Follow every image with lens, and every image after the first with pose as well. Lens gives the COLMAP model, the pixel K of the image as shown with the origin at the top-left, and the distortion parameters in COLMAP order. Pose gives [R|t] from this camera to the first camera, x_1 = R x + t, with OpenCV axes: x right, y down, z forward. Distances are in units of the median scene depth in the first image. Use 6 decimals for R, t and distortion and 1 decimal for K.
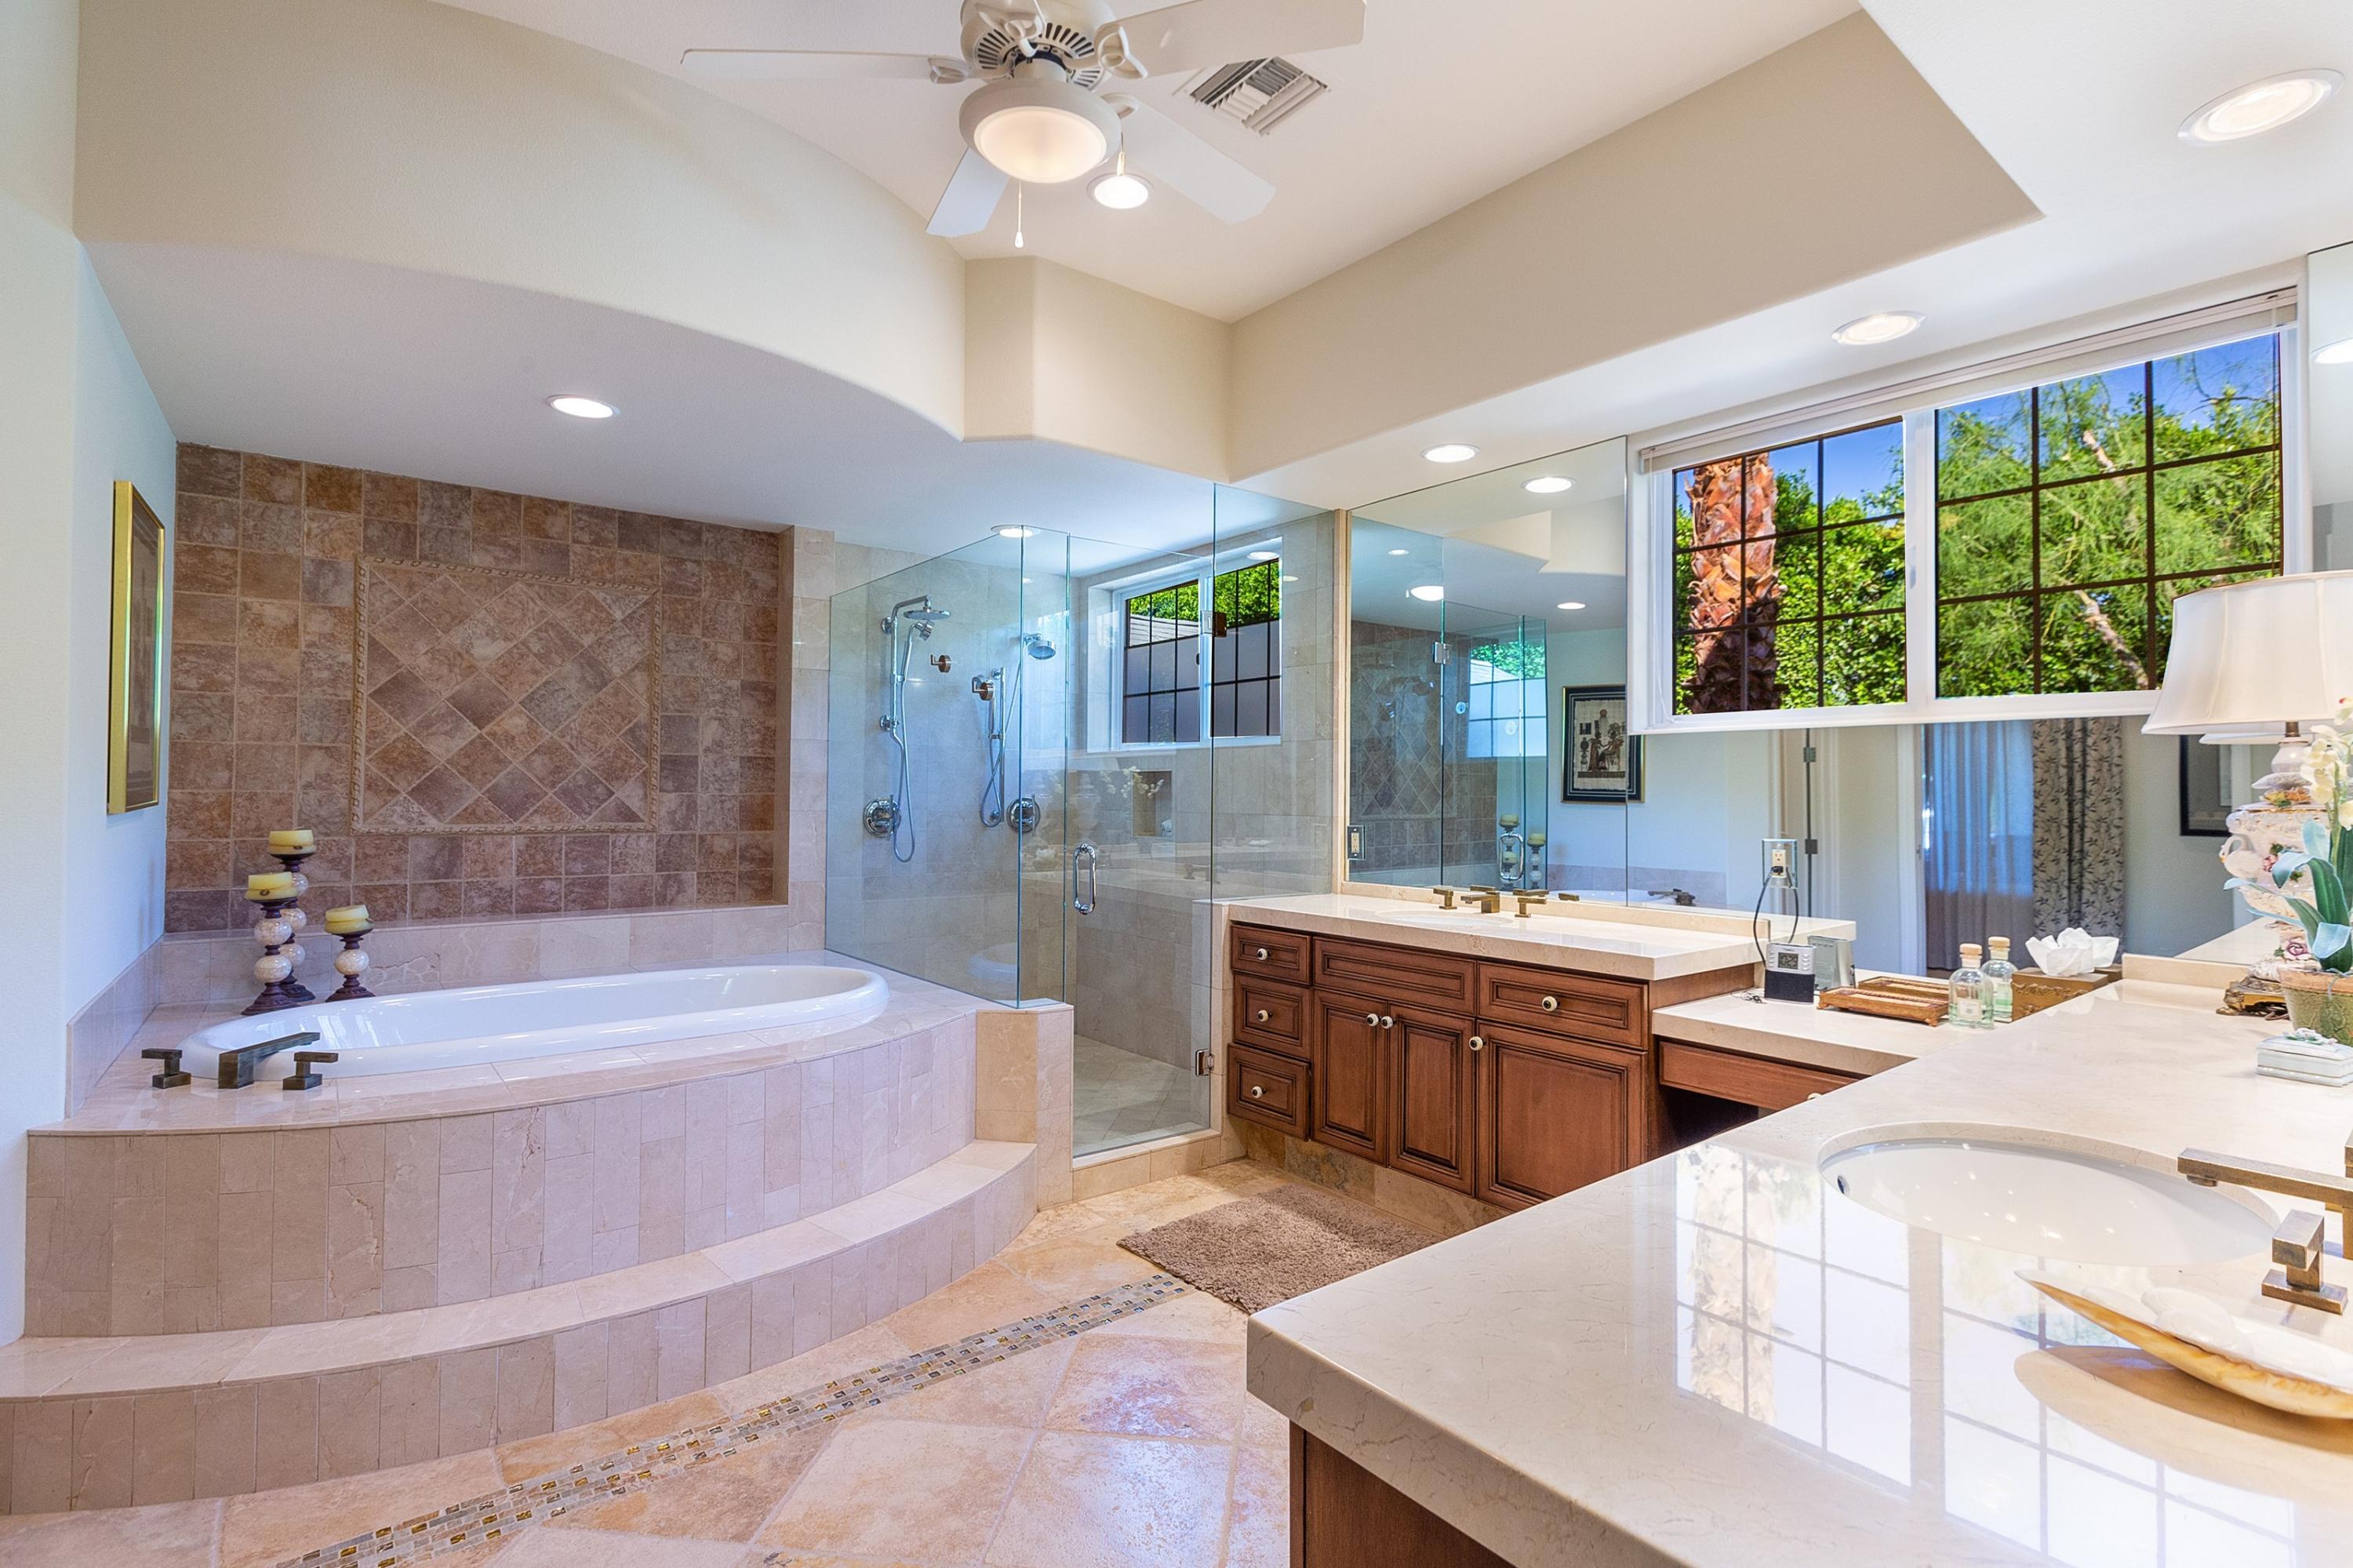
lens RADIAL K [[1047.7, 0, 1176.5], [0, 1047.7, 784.0], [0, 0, 1]] dist [-0.000205, 0.000004]
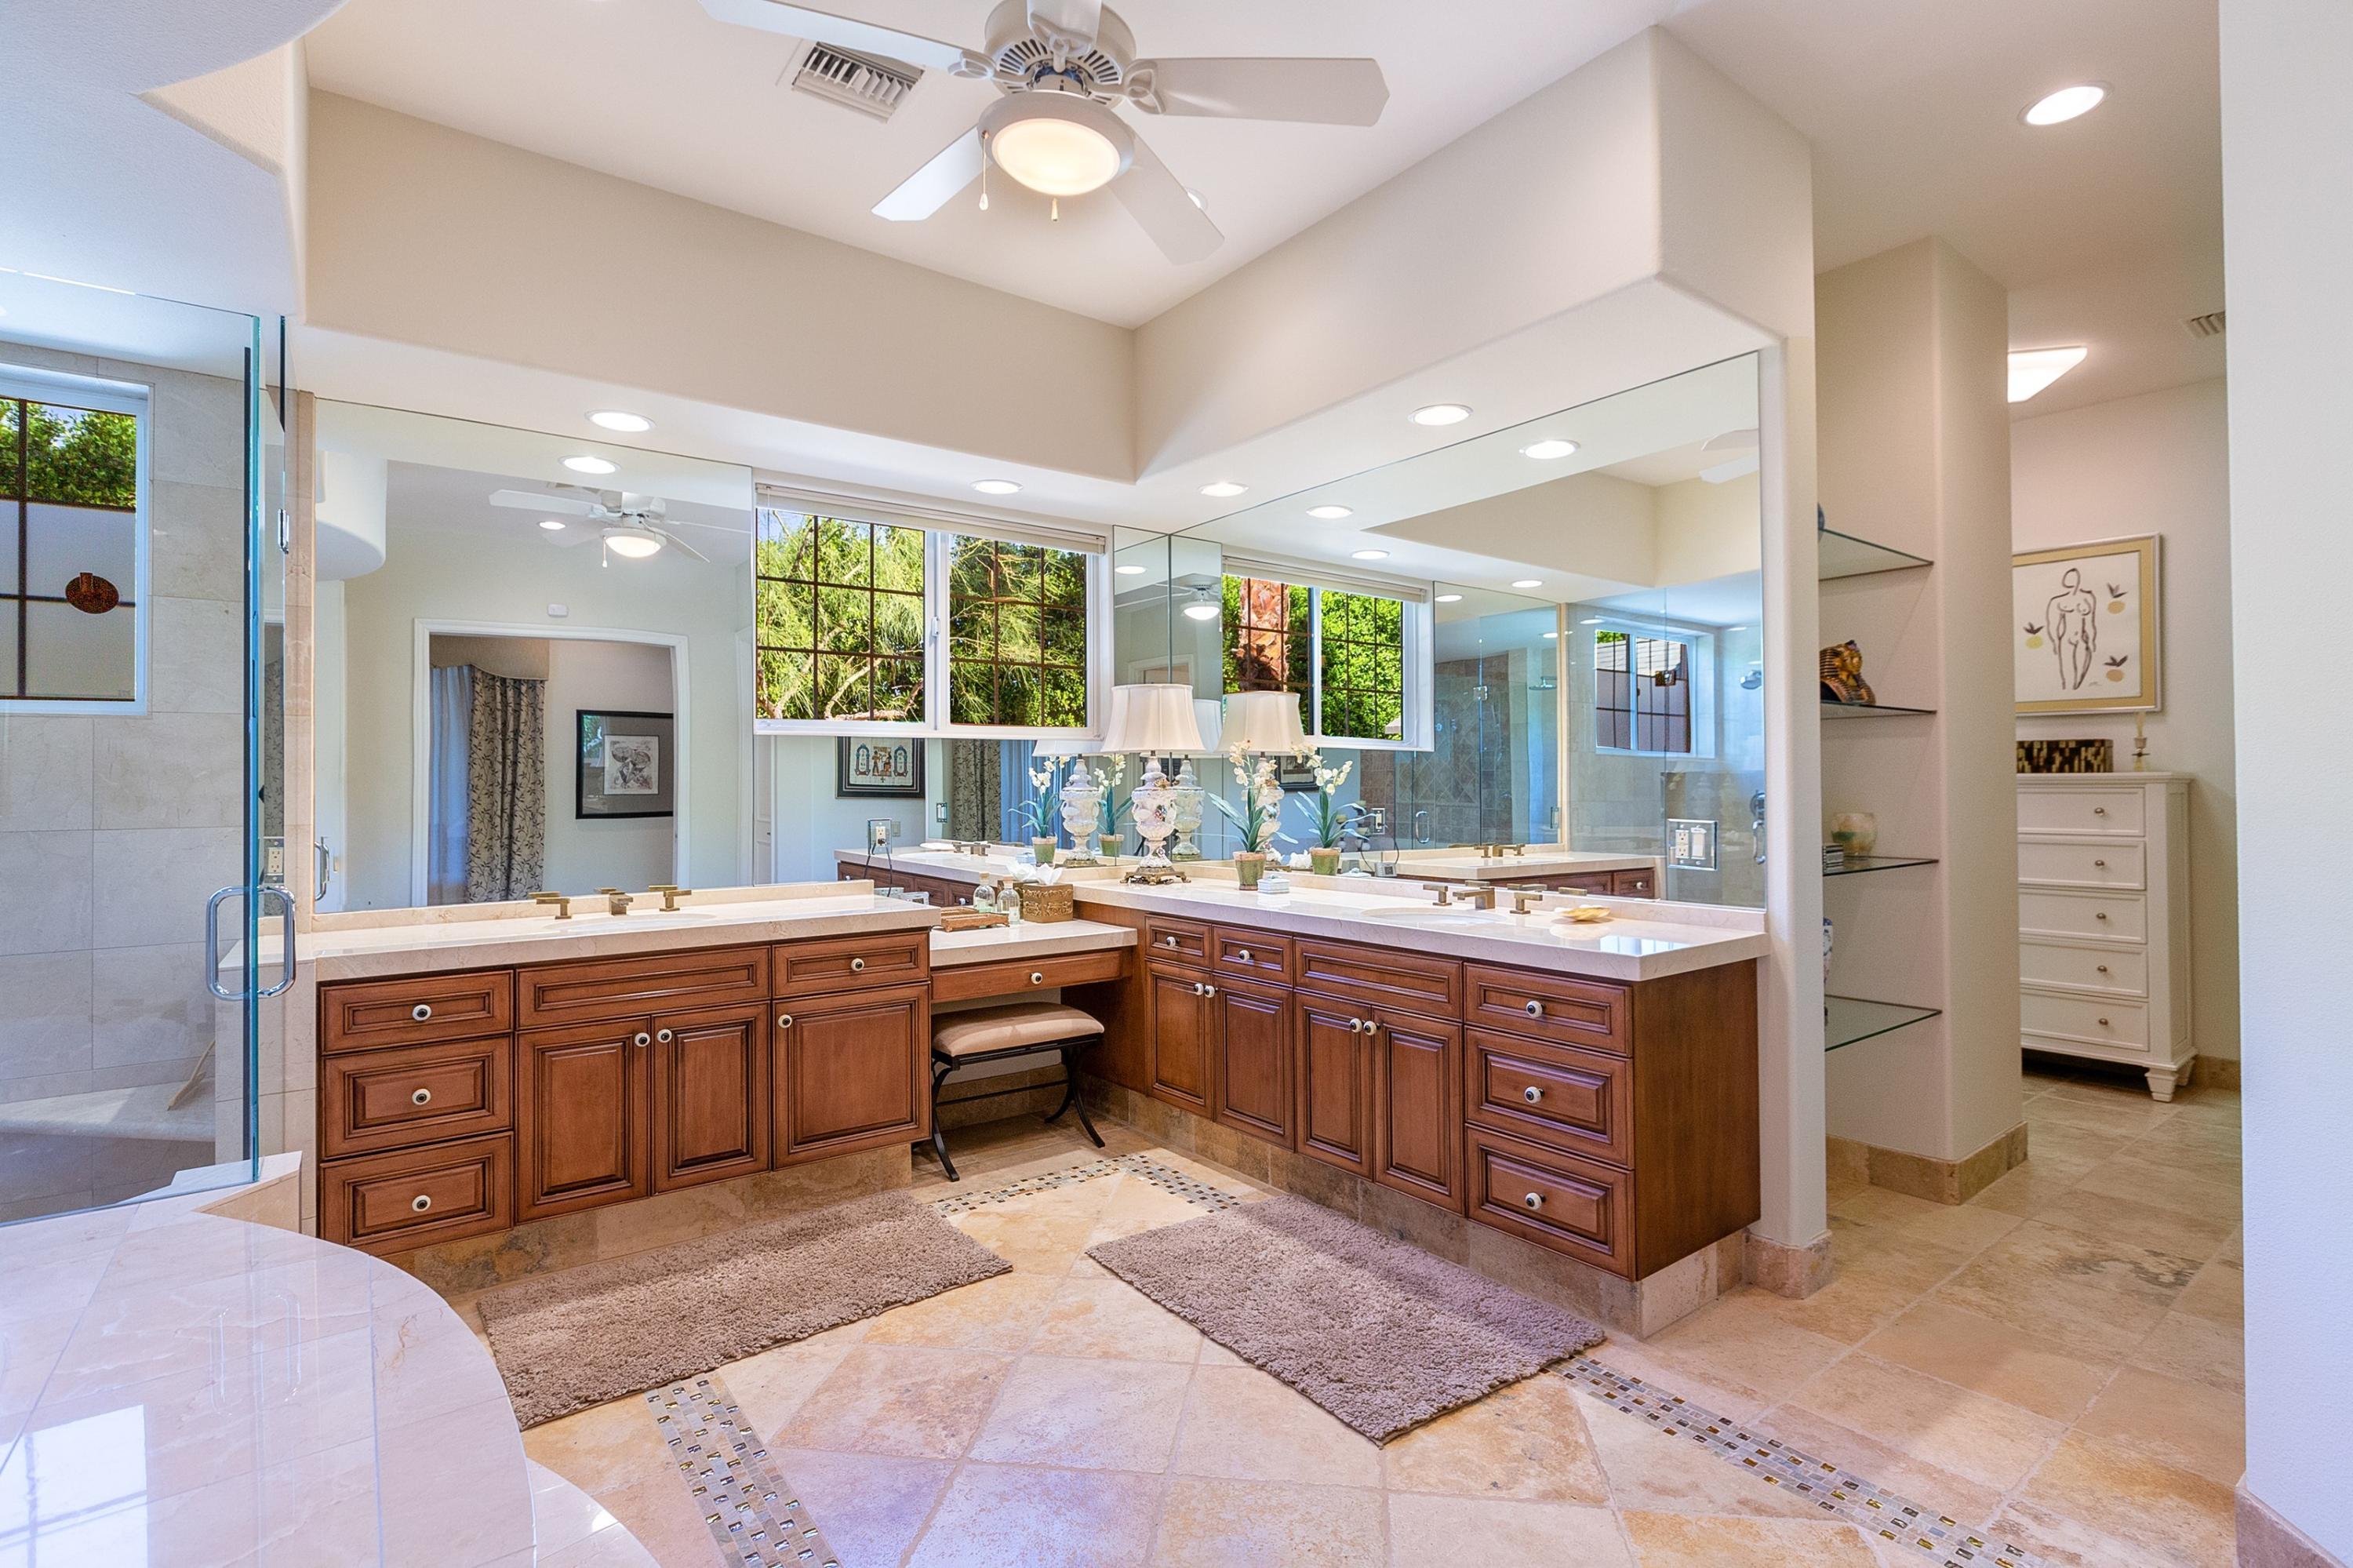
lens RADIAL K [[1093.1, 0, 1159.9], [0, 1093.1, 773.5], [0, 0, 1]] dist [0.003214, 0.000790]
pose [[0.062719, 0.000309, 0.998031, -0.663814], [-0.003954, 0.999992, -0.000061, -0.005473], [-0.998023, -0.003942, 0.062720, 0.453849]]
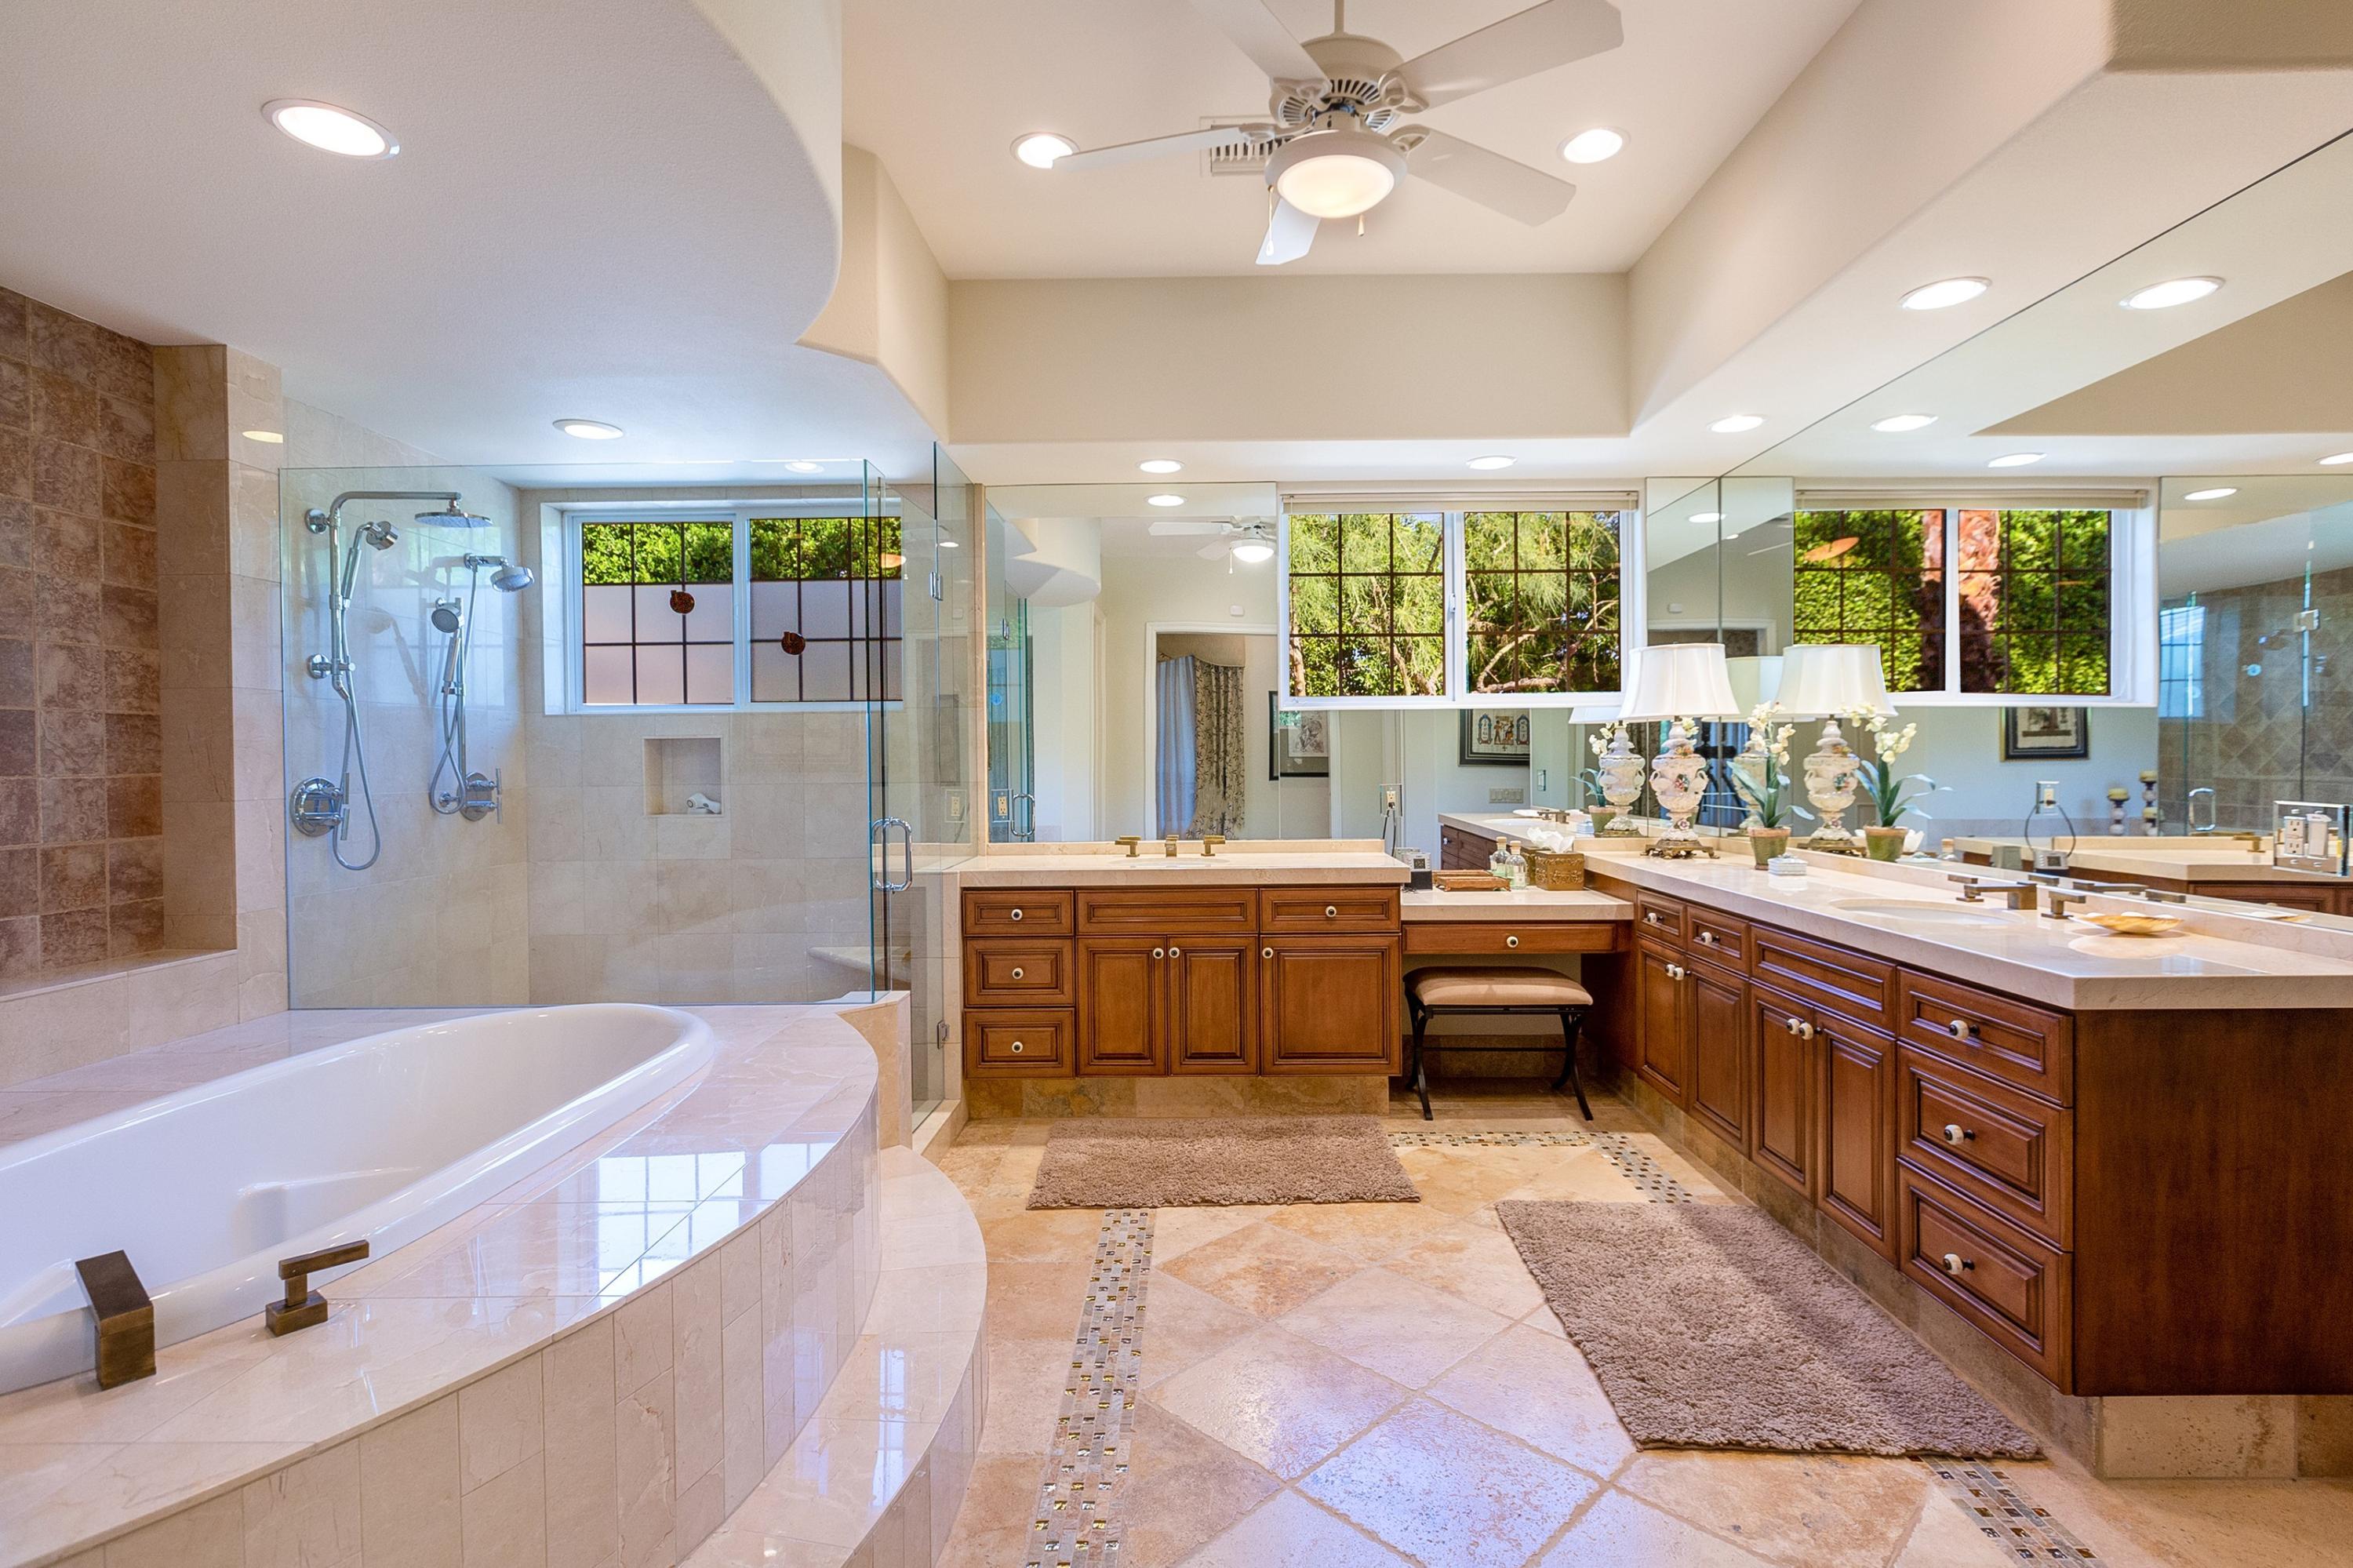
lens RADIAL K [[1067.3, 0, 1177.0], [0, 1067.3, 772.7], [0, 0, 1]] dist [0.000345, 0.000101]
pose [[0.655022, -0.026400, 0.755148, -0.627385], [0.007062, 0.999560, 0.028820, -0.007768], [-0.755577, -0.013545, 0.654920, 0.194634]]
